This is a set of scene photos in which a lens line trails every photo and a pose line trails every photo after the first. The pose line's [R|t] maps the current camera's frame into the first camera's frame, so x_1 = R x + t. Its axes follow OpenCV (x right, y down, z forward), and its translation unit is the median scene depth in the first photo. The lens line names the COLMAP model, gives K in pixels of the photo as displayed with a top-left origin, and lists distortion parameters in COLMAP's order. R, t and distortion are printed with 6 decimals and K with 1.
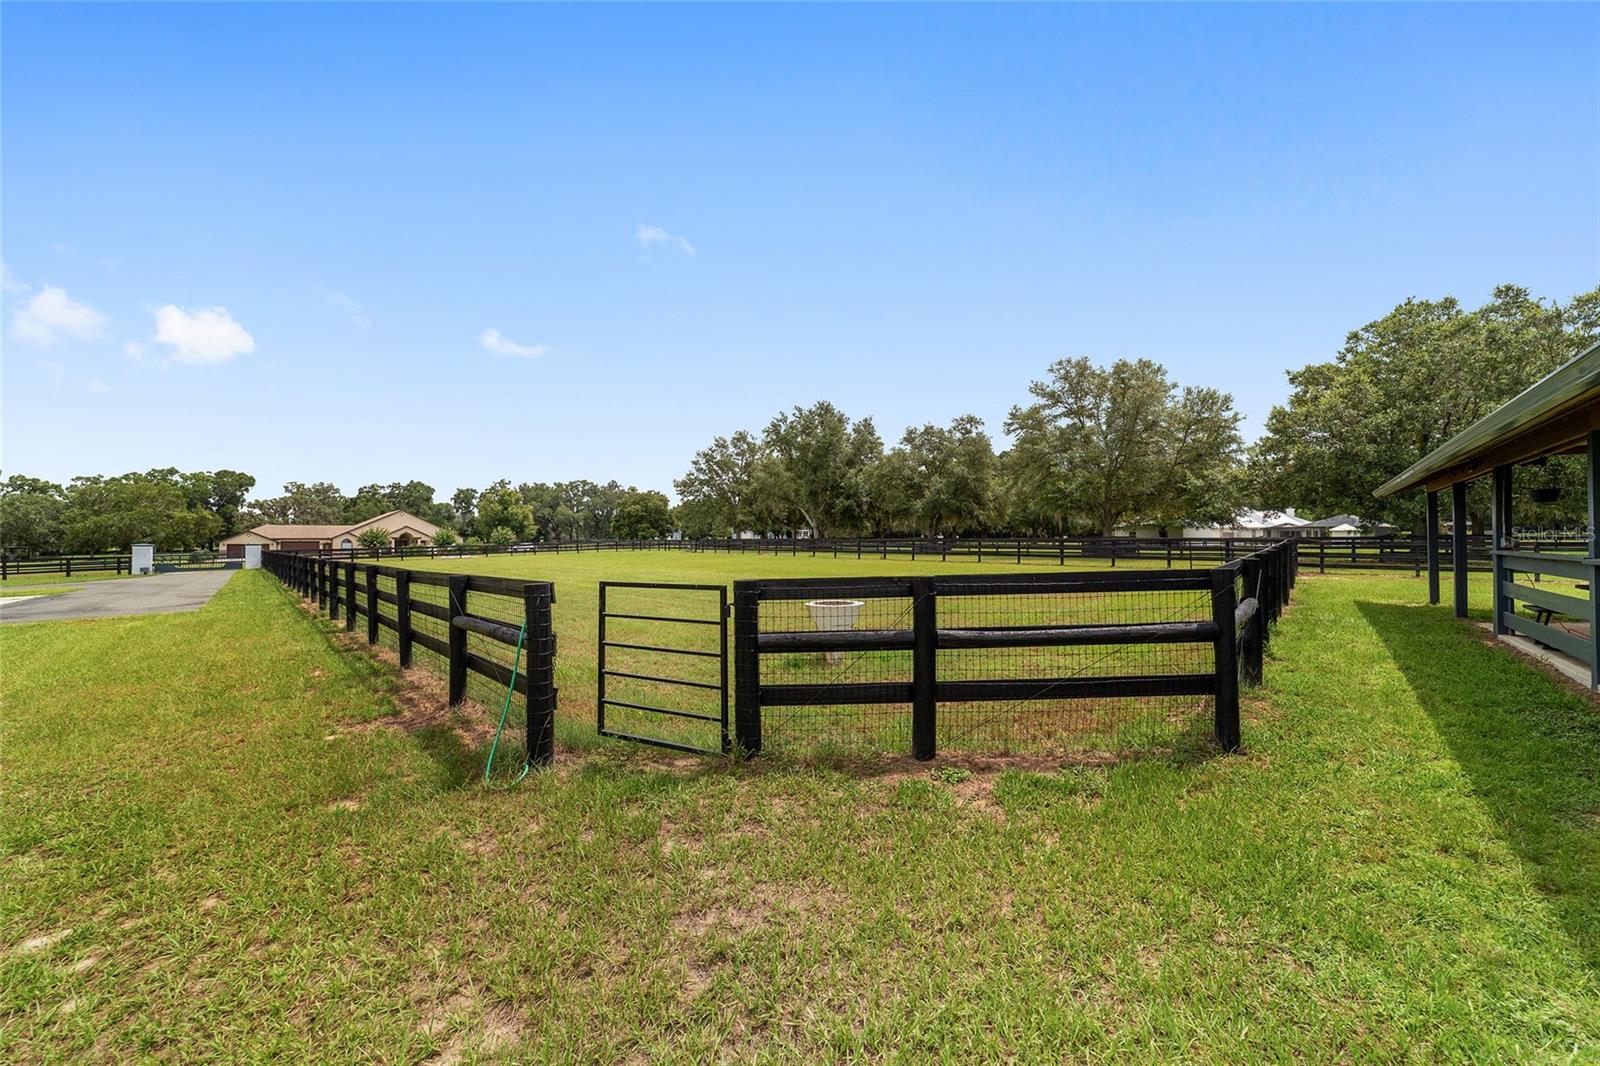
lens RADIAL K [[614.7, 0, 793.2], [0, 614.7, 529.8], [0, 0, 1]] dist [-0.019259, 0.010625]
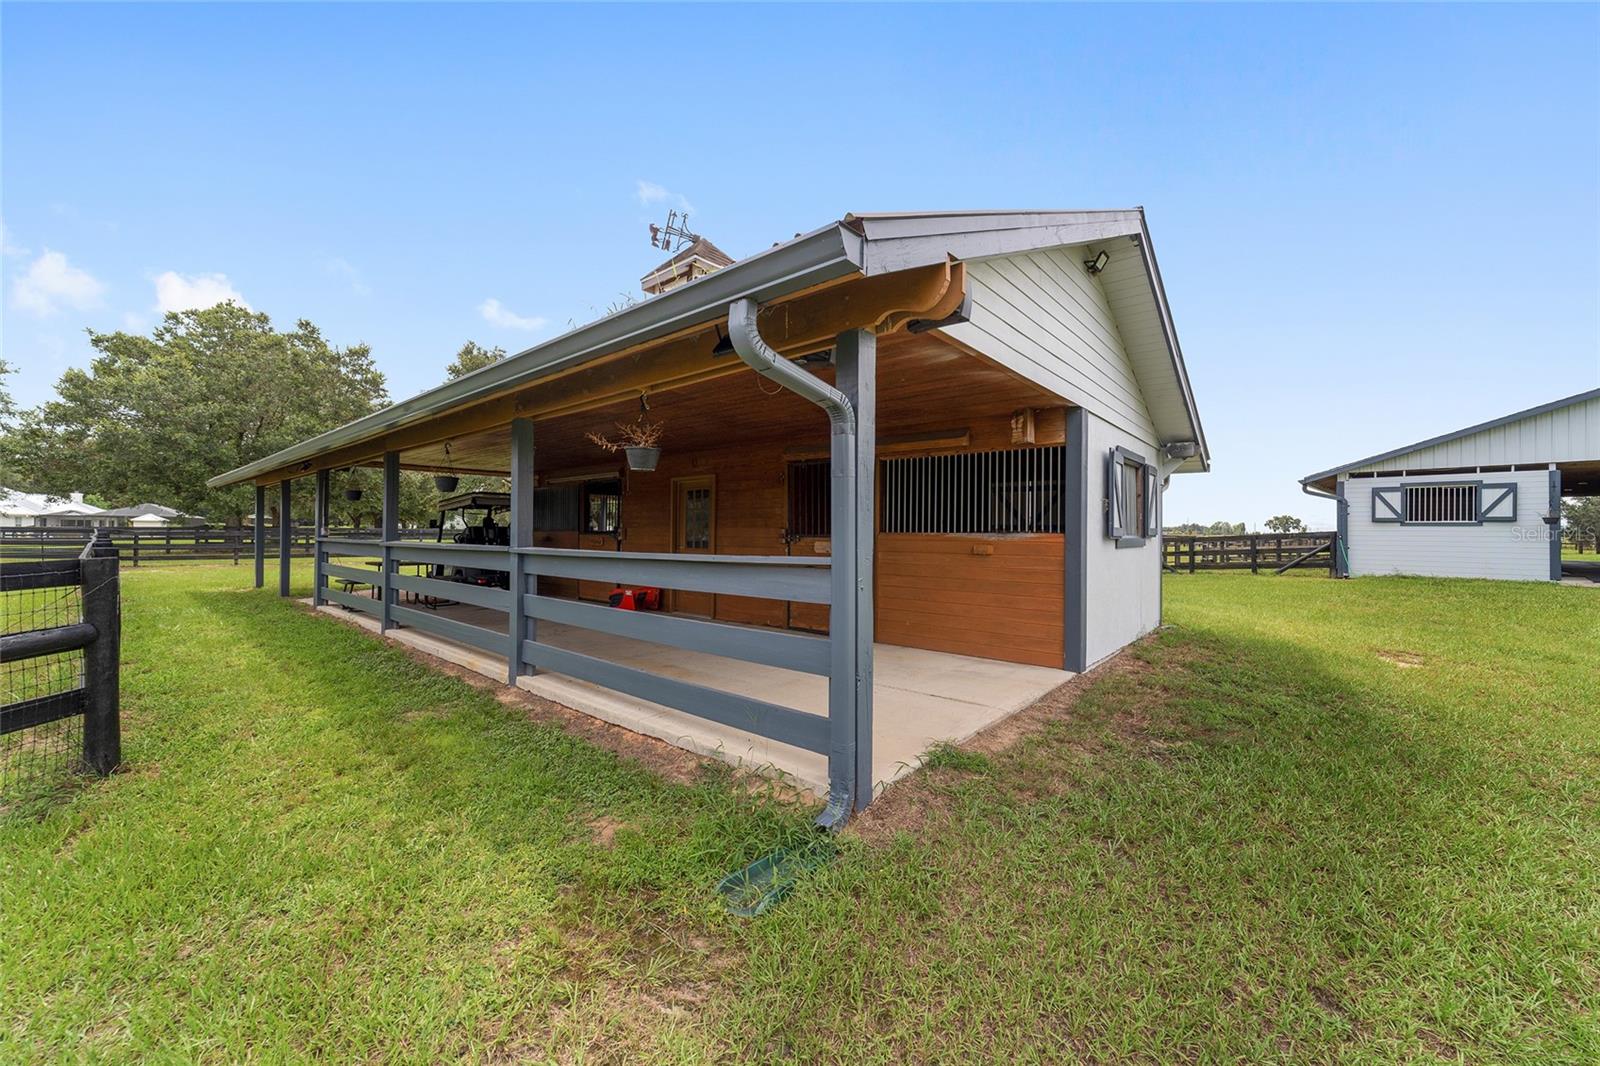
lens RADIAL K [[614.7, 0, 793.2], [0, 614.7, 529.8], [0, 0, 1]] dist [-0.019259, 0.010625]
pose [[0.017741, 0.006312, 0.999823, -0.015992], [-0.020390, 0.999774, -0.005950, 0.001466], [-0.999635, -0.020281, 0.017865, 0.005946]]
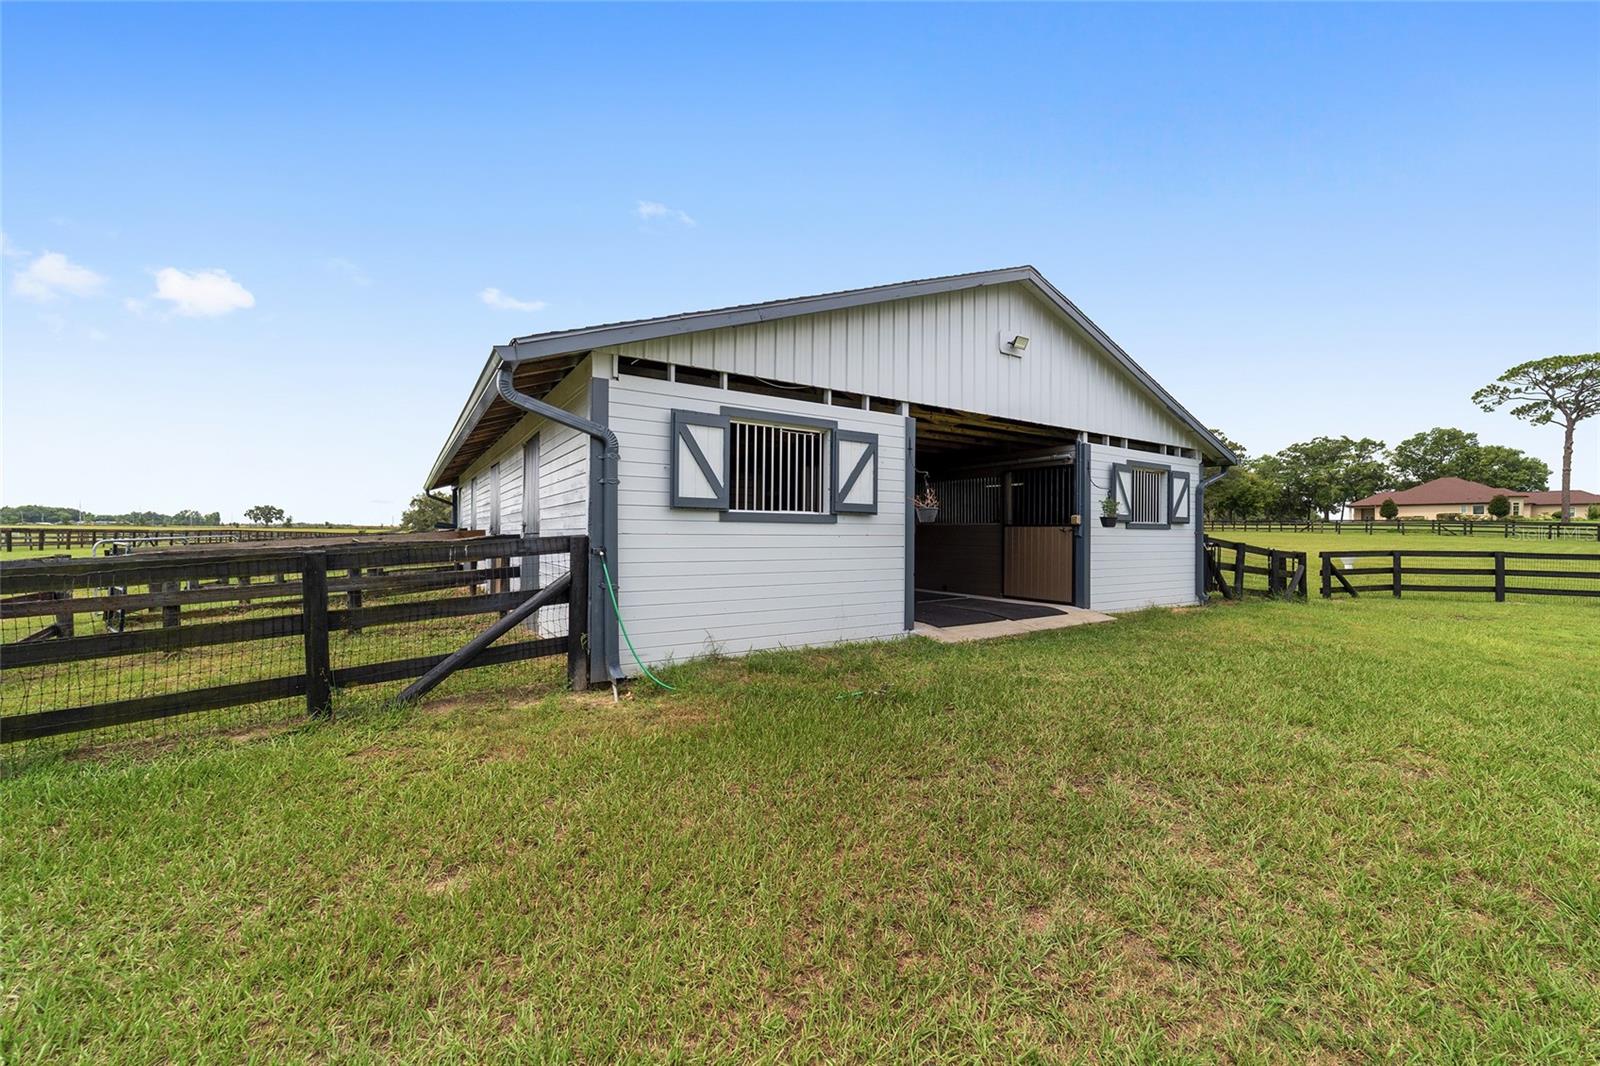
lens RADIAL K [[614.7, 0, 793.2], [0, 614.7, 529.8], [0, 0, 1]] dist [-0.019259, 0.010625]
pose [[-0.980881, -0.004643, 0.194555, 0.105909], [-0.007564, 0.999869, -0.014275, -0.001559], [-0.194464, -0.015474, -0.980788, -0.078033]]
